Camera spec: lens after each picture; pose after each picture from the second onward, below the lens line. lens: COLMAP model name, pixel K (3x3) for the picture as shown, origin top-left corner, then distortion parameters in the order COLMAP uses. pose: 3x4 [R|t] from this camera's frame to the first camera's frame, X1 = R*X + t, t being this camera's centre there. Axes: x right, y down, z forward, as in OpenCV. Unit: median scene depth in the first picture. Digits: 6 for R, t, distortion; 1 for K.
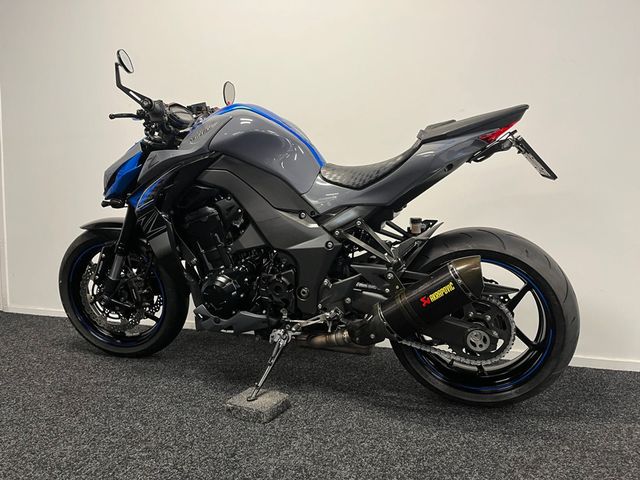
lens RADIAL K [[482.6, 0, 320.0], [0, 482.6, 240.0], [0, 0, 1]] dist [0.031128, -0.009041]
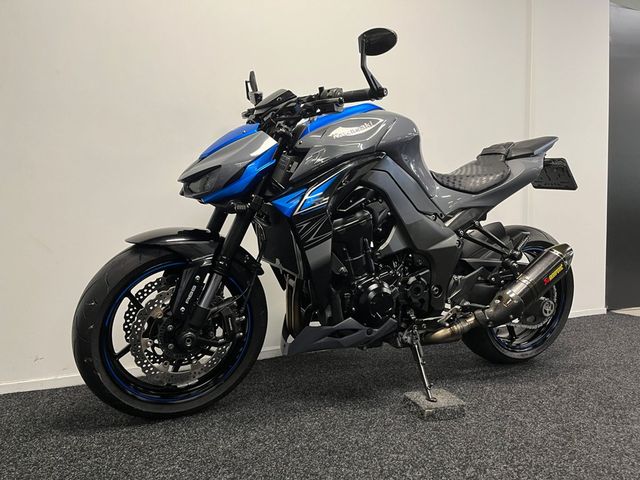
lens RADIAL K [[482.6, 0, 320.0], [0, 482.6, 240.0], [0, 0, 1]] dist [0.031128, -0.009041]
pose [[0.743119, -0.041232, 0.667888, -0.931325], [0.062972, 0.997979, -0.008455, -0.008506], [-0.666190, 0.048342, 0.744214, 0.376636]]
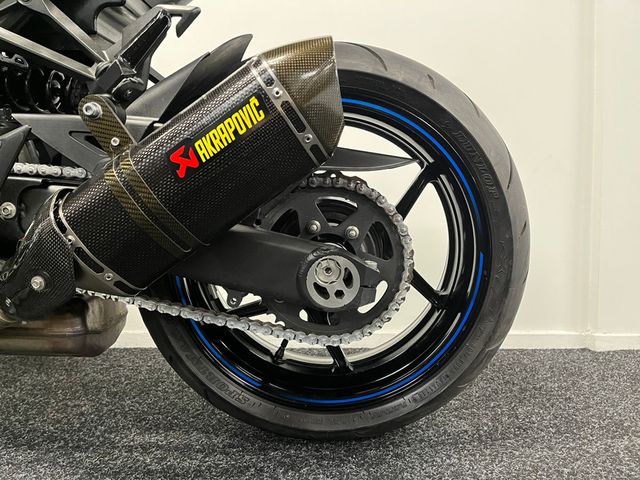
lens RADIAL K [[482.6, 0, 320.0], [0, 482.6, 240.0], [0, 0, 1]] dist [0.031128, -0.009041]
pose [[0.955987, -0.015343, 0.293008, 0.179108], [0.028565, 0.998755, -0.040898, 0.171102], [-0.292015, 0.047467, 0.955235, 0.556452]]
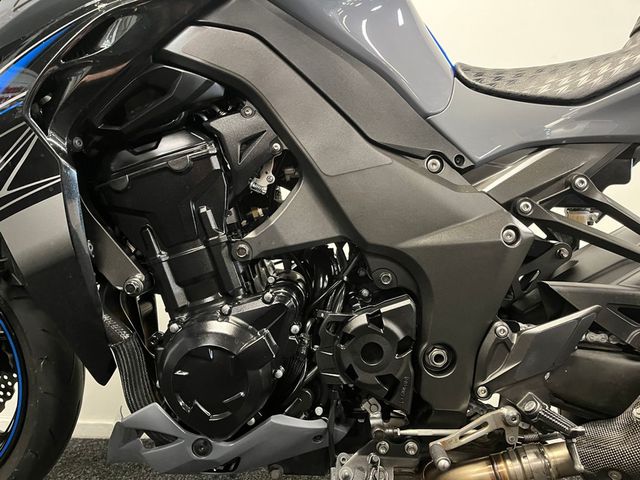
lens RADIAL K [[482.6, 0, 320.0], [0, 482.6, 240.0], [0, 0, 1]] dist [0.031128, -0.009041]
pose [[0.961871, 0.021185, 0.272681, -0.238635], [0.008208, 0.994311, -0.106202, 0.054576], [-0.273380, 0.104391, 0.956225, 0.639020]]
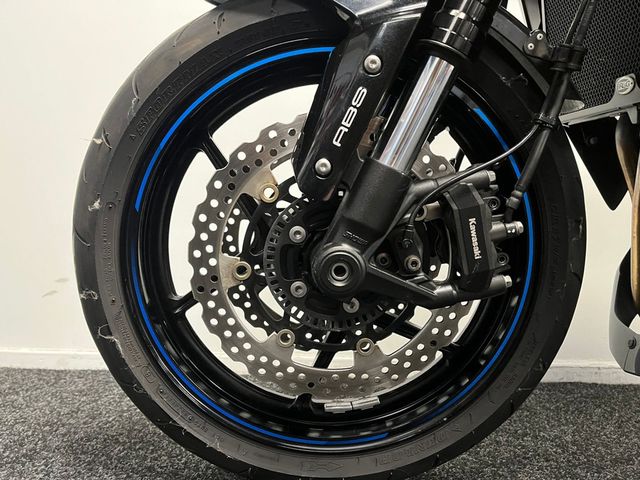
lens RADIAL K [[482.6, 0, 320.0], [0, 482.6, 240.0], [0, 0, 1]] dist [0.031128, -0.009041]
pose [[0.962603, 0.010312, 0.270718, -0.618868], [0.008581, 0.997613, -0.068514, 0.151836], [-0.270778, 0.068275, 0.960218, 0.927585]]
